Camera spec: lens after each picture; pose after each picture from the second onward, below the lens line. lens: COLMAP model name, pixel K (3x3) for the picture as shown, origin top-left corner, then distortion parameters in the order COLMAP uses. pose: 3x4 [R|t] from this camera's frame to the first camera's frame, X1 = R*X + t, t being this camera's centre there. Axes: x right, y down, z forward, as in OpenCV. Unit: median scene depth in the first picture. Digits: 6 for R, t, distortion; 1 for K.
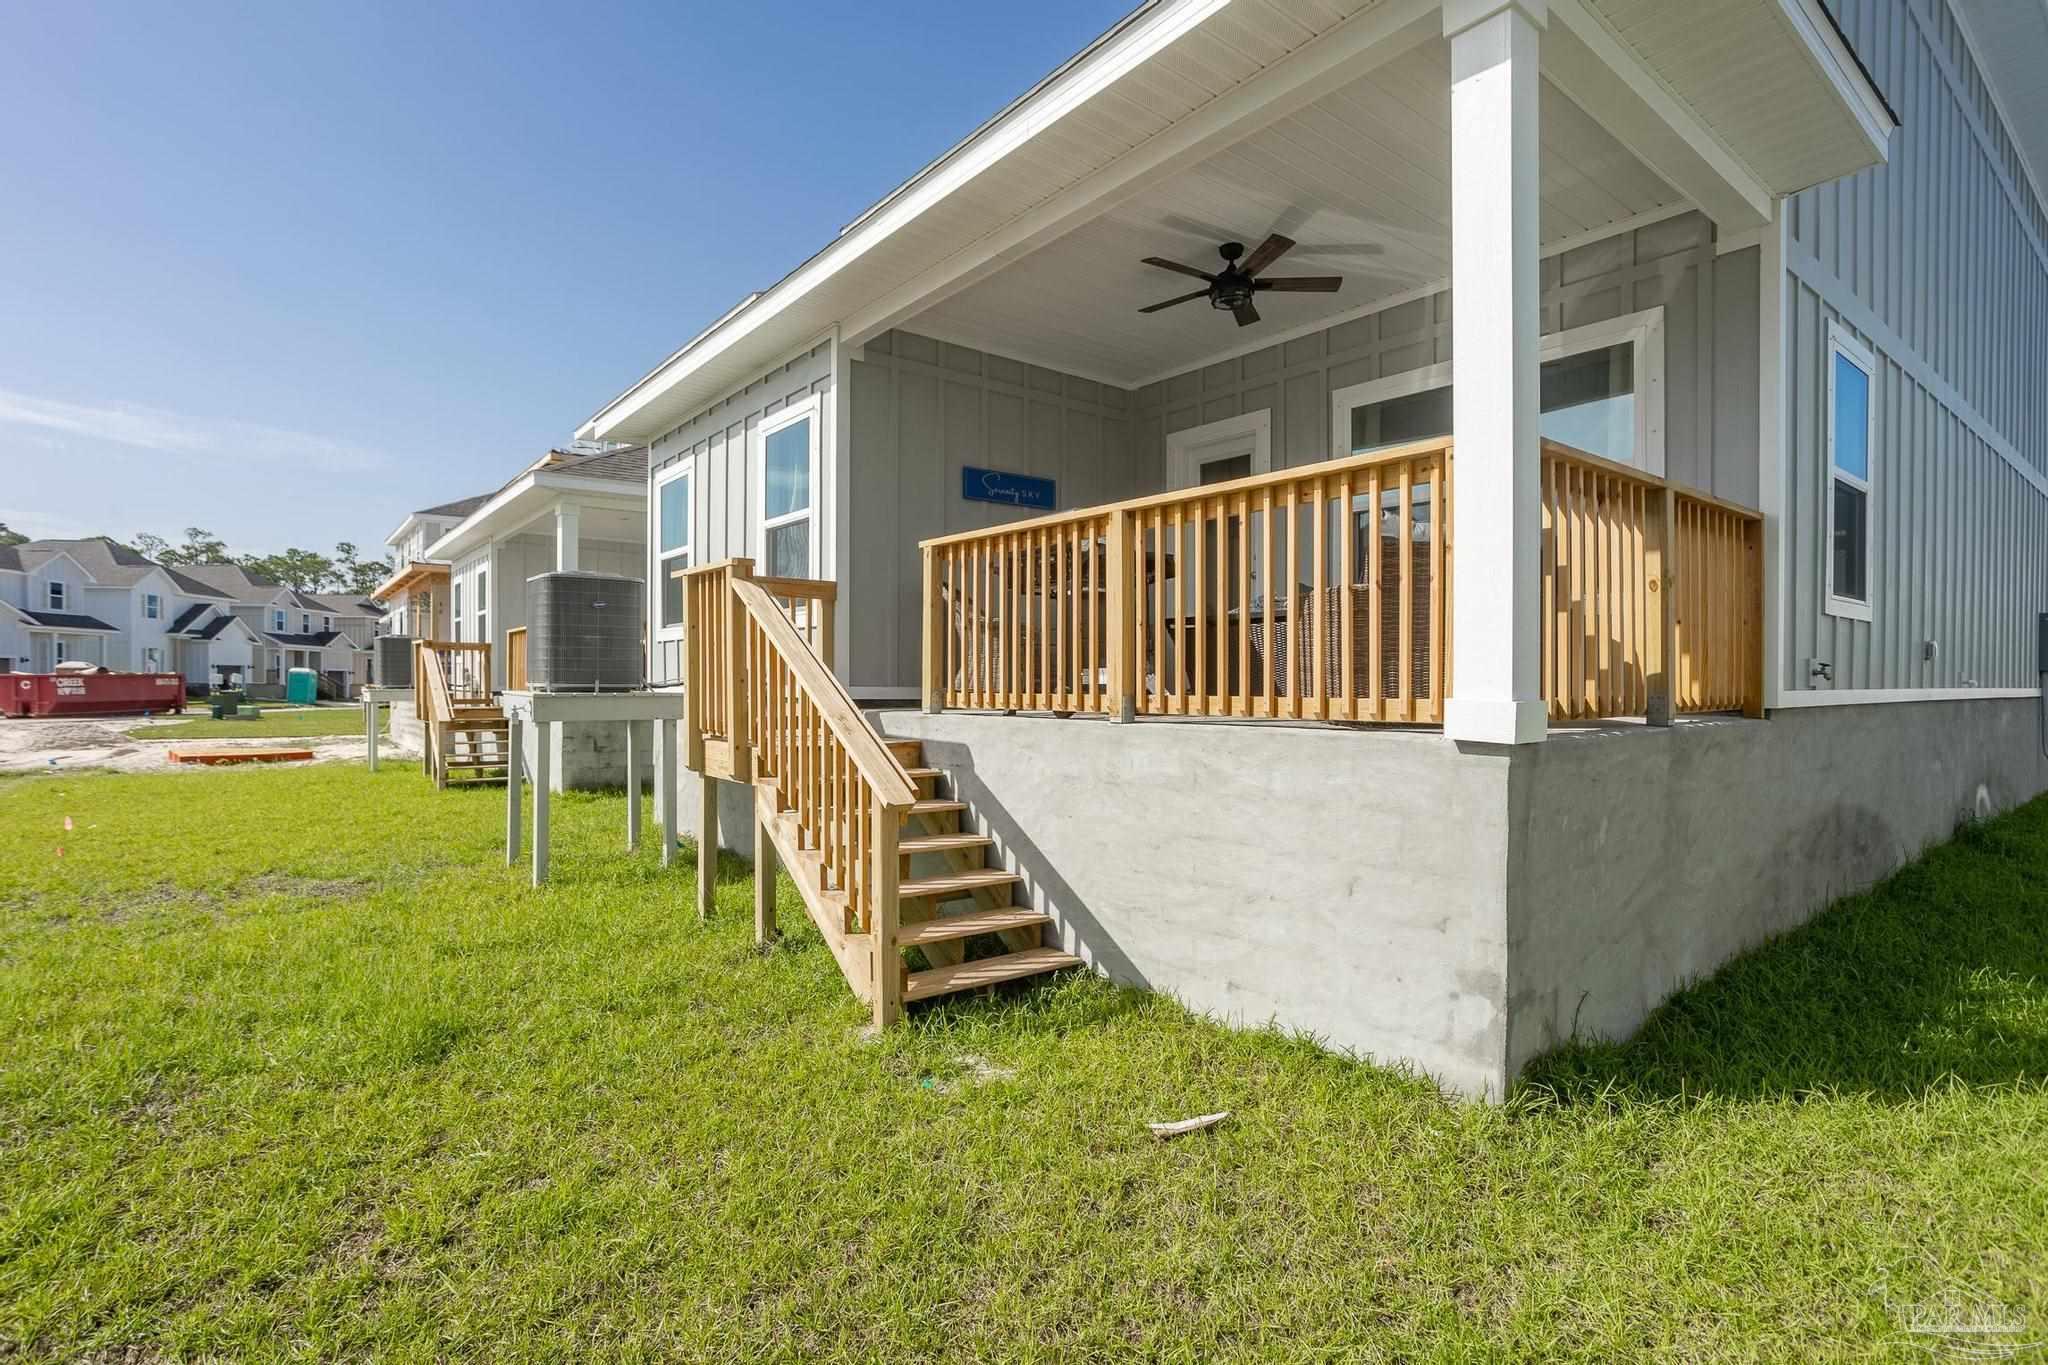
lens RADIAL K [[1001.6, 0, 1004.4], [0, 1001.6, 689.2], [0, 0, 1]] dist [-0.065477, 0.041064]
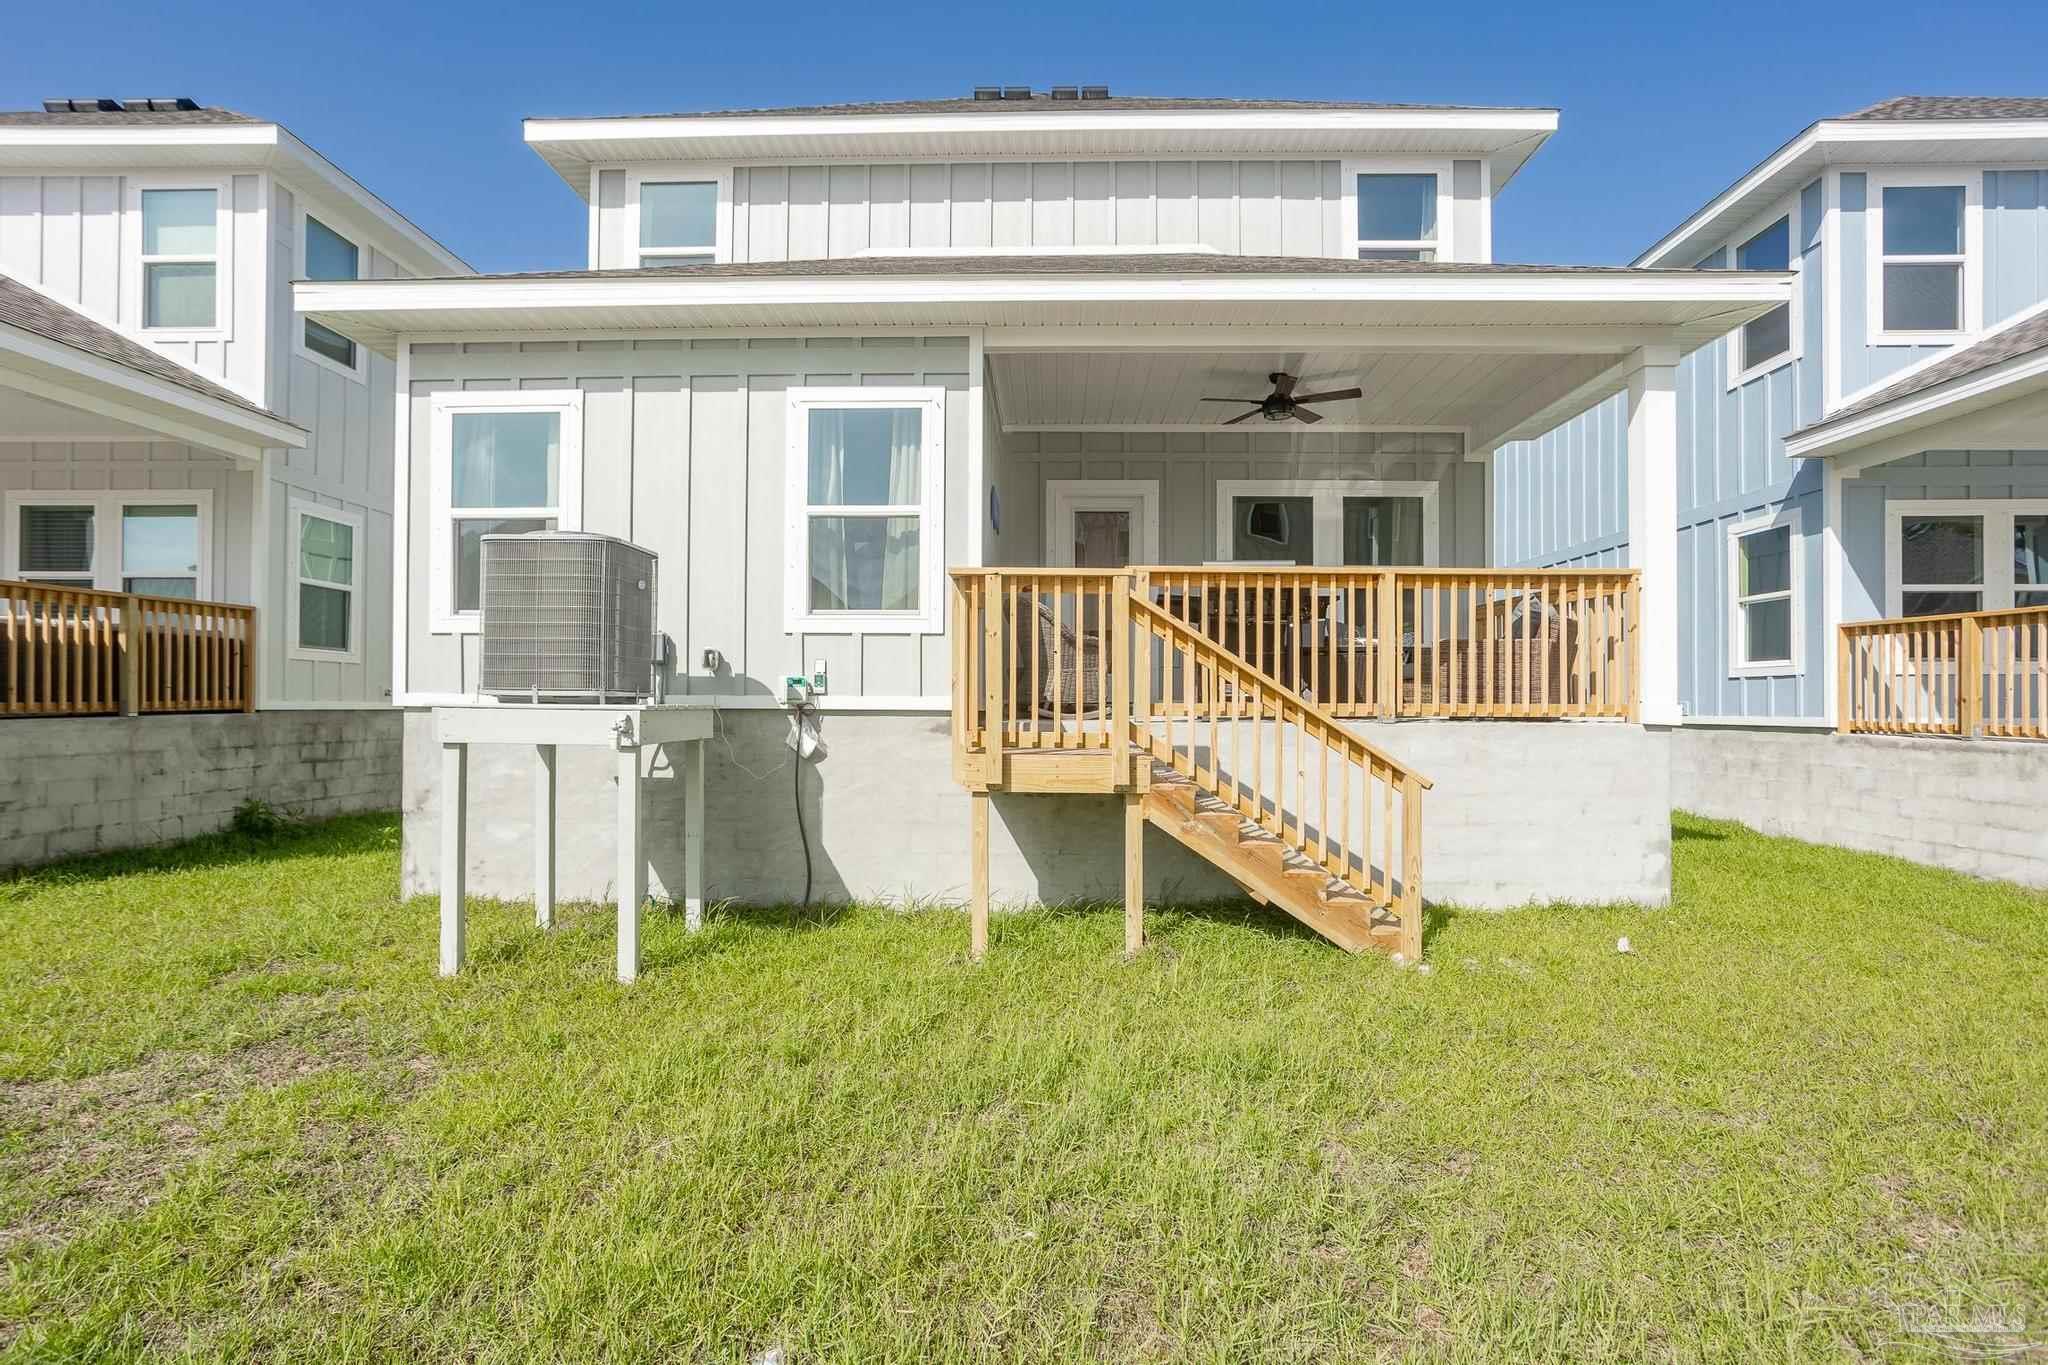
lens RADIAL K [[936.9, 0, 1024.0], [0, 936.9, 682.5], [0, 0, 1]] dist [-0.025047, 0.000091]
pose [[0.631144, 0.005906, 0.775644, -0.838811], [0.004375, 0.999928, -0.011174, -0.007097], [-0.775654, 0.010446, 0.631072, 0.387526]]
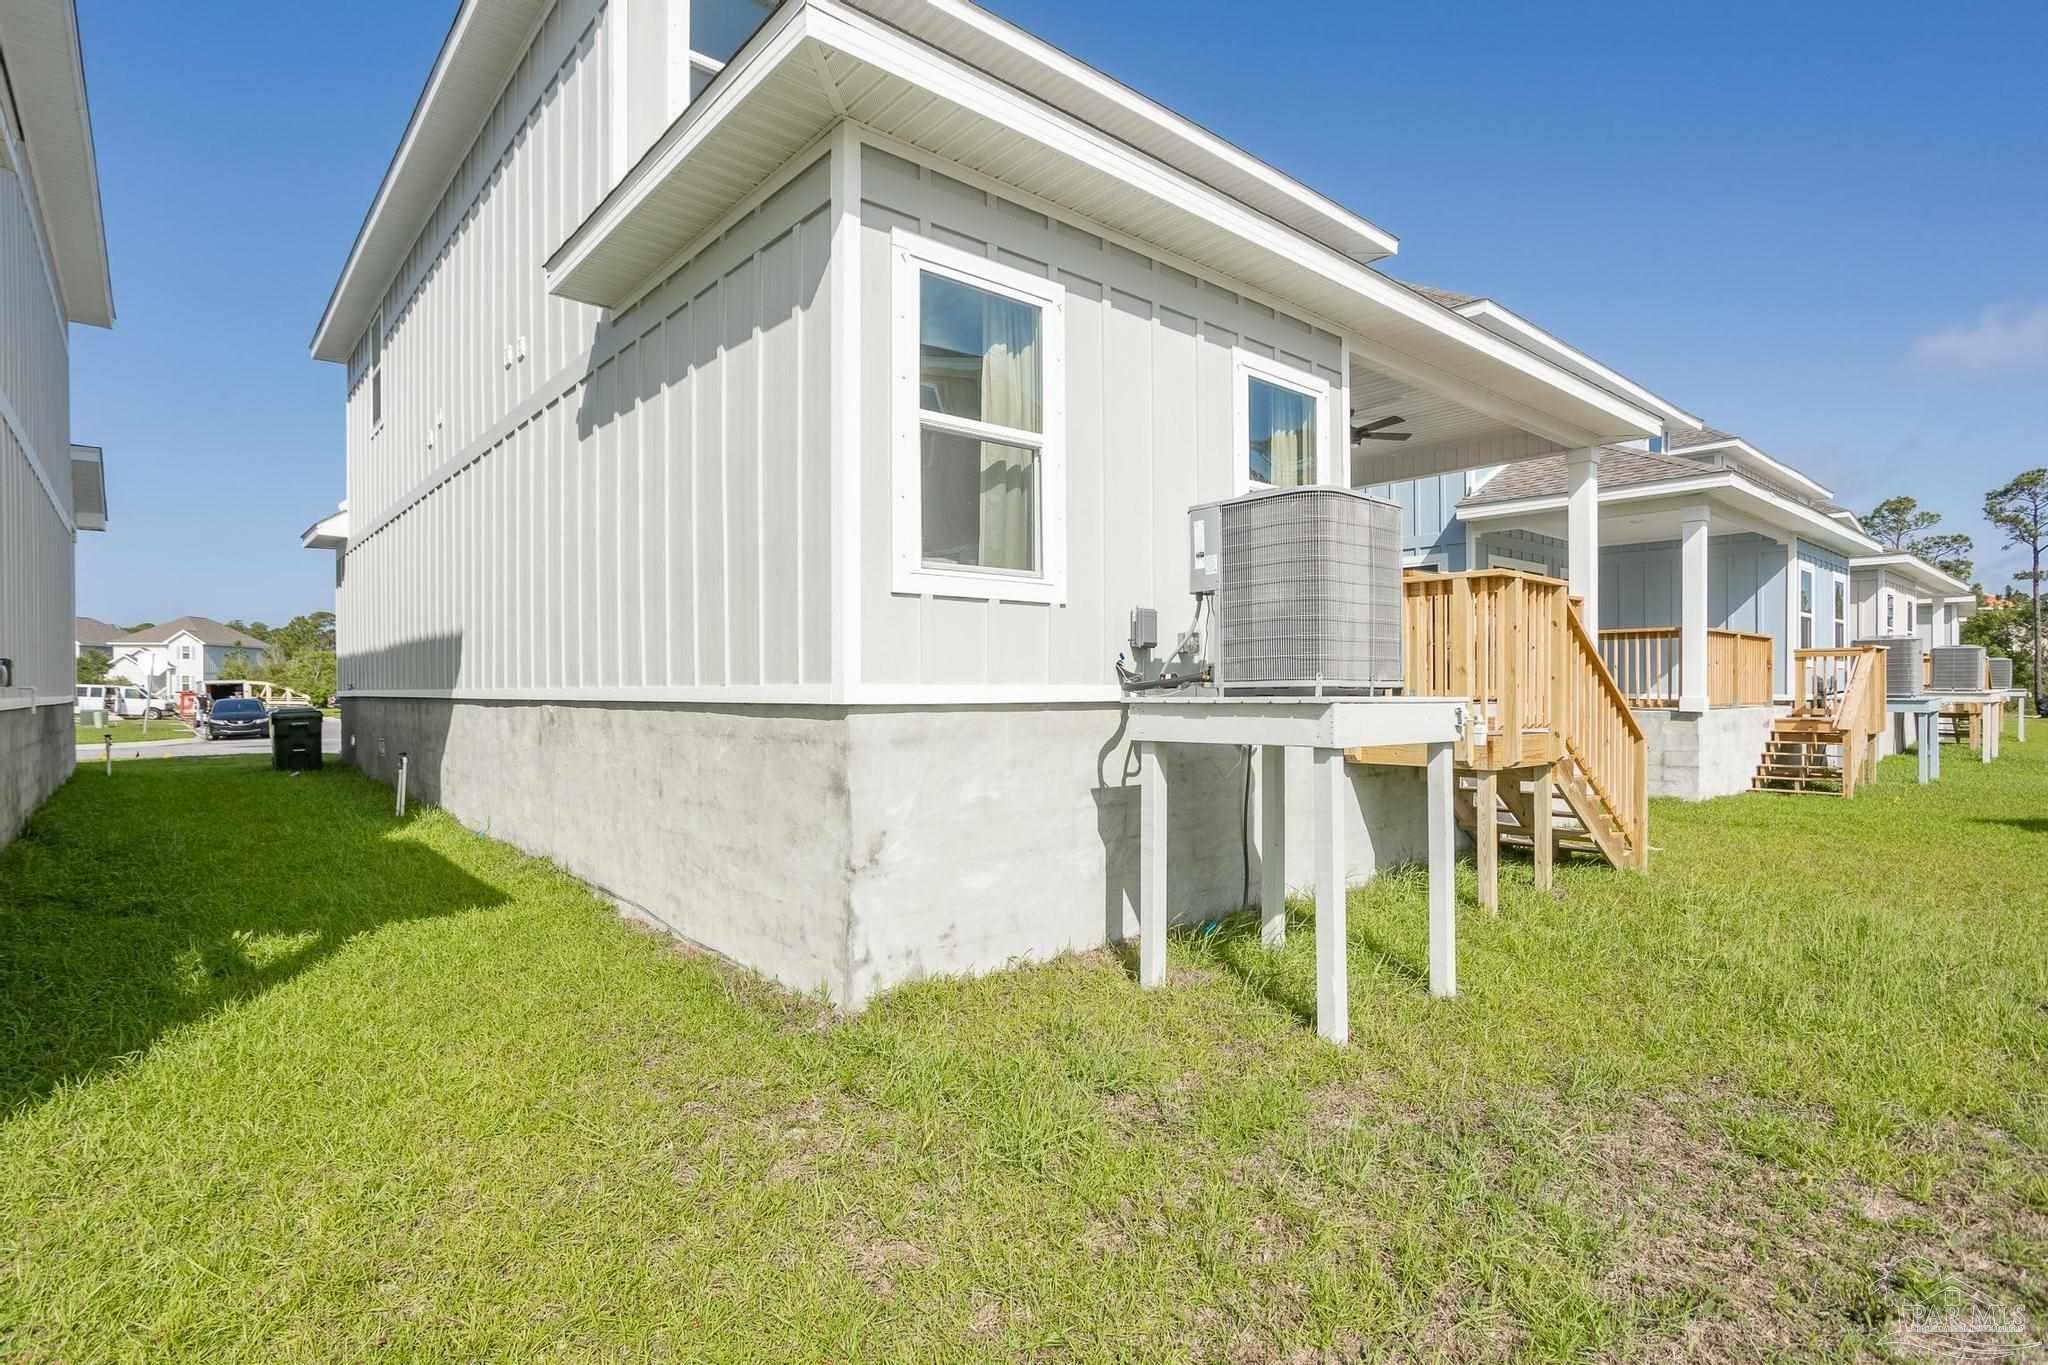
lens RADIAL K [[1001.6, 0, 1004.4], [0, 1001.6, 689.2], [0, 0, 1]] dist [-0.065477, 0.041064]
pose [[-0.047025, -0.013390, 0.998804, -1.149692], [0.005053, 0.999894, 0.013642, -0.014902], [-0.998881, 0.005689, -0.046952, 1.371716]]
